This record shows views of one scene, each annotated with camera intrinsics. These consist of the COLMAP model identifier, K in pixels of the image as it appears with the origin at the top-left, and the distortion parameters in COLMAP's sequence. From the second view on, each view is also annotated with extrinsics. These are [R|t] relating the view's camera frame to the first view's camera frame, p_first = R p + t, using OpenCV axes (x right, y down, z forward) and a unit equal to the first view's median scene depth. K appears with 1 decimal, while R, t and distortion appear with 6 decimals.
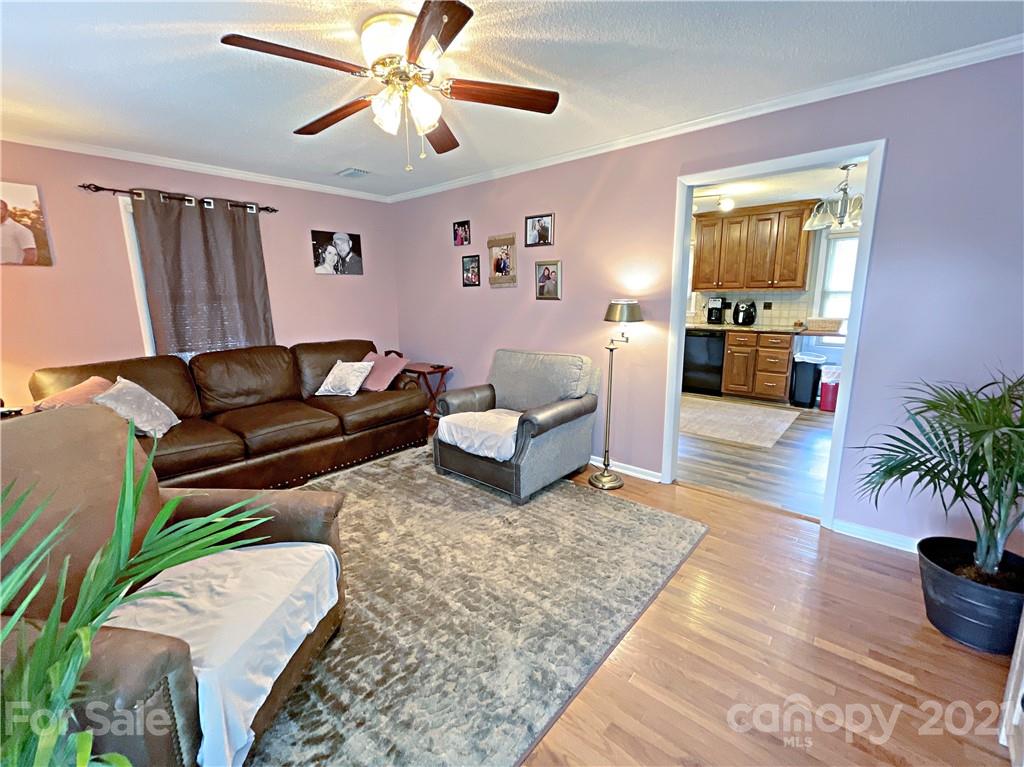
lens RADIAL K [[463.8, 0, 501.9], [0, 463.8, 380.2], [0, 0, 1]] dist [0.019273, 0.000373]
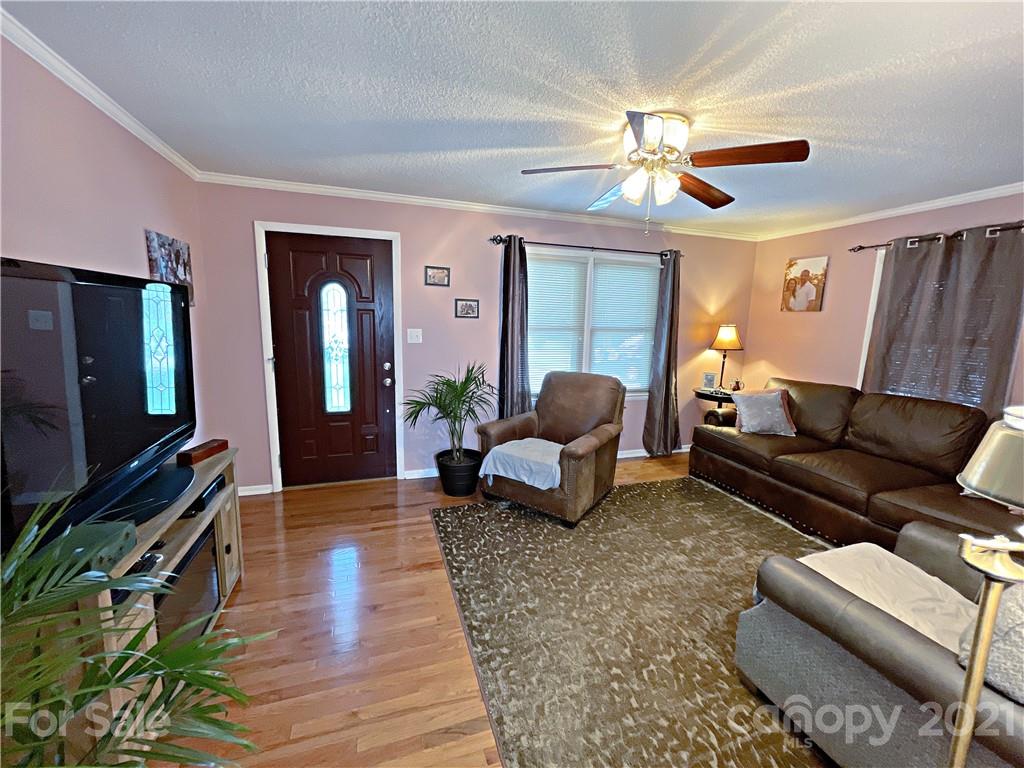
lens RADIAL K [[448.4, 0, 520.1], [0, 448.4, 387.0], [0, 0, 1]] dist [-0.003017, -0.000993]
pose [[-0.520224, 0.147420, -0.841210, 0.689682], [-0.161754, 0.950153, 0.266544, -0.241695], [0.838572, 0.274732, -0.470447, 0.954089]]
